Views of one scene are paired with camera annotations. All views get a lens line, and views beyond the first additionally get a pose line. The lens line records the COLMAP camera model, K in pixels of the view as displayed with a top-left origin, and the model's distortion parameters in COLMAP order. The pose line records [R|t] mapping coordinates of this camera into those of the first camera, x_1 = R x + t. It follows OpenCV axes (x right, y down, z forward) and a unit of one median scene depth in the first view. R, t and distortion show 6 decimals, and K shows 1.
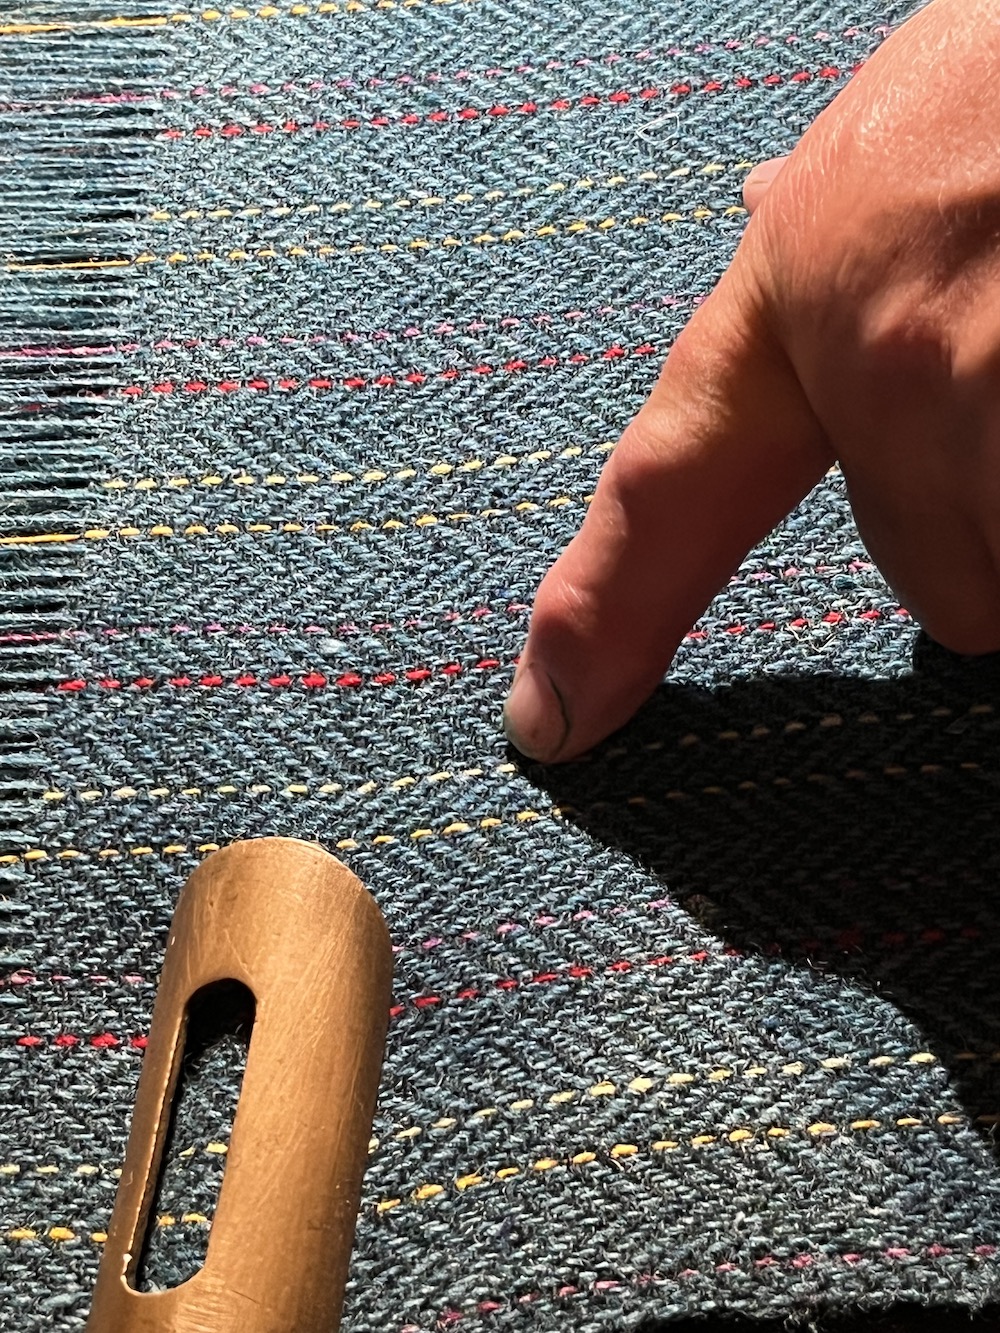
lens RADIAL K [[2680.6, 0, 502.7], [0, 2680.6, 667.5], [0, 0, 1]] dist [0.128167, 0.000000]
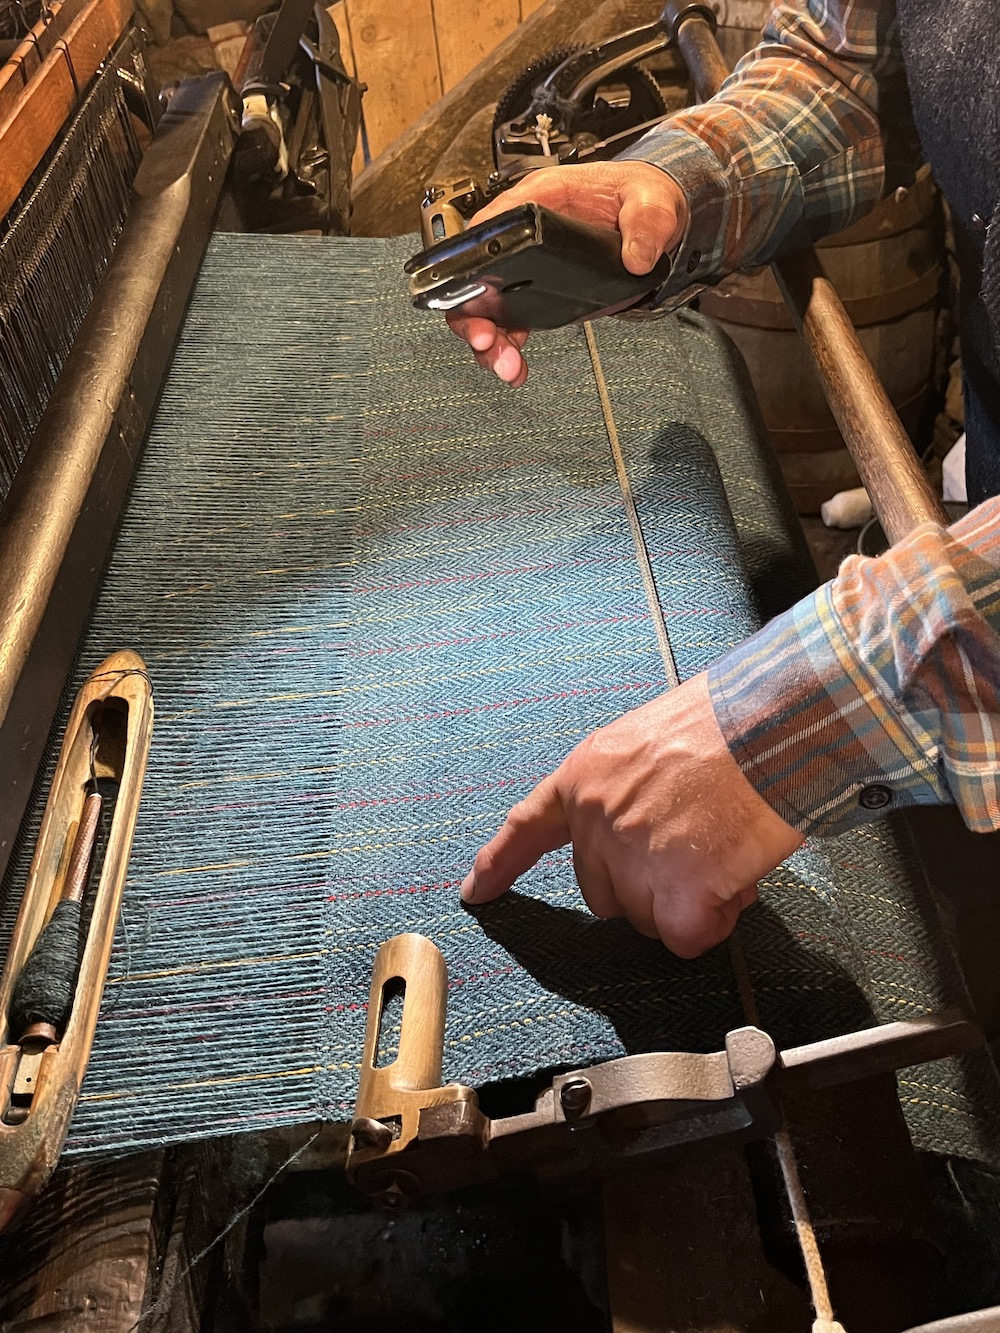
lens RADIAL K [[1359.5, 0, 499.4], [0, 1359.5, 665.0], [0, 0, 1]] dist [0.006532, 0.000000]
pose [[0.995968, -0.050525, 0.074132, -0.075716], [0.069178, 0.958658, -0.276025, 0.197619], [-0.057121, 0.280041, 0.958287, -0.565995]]
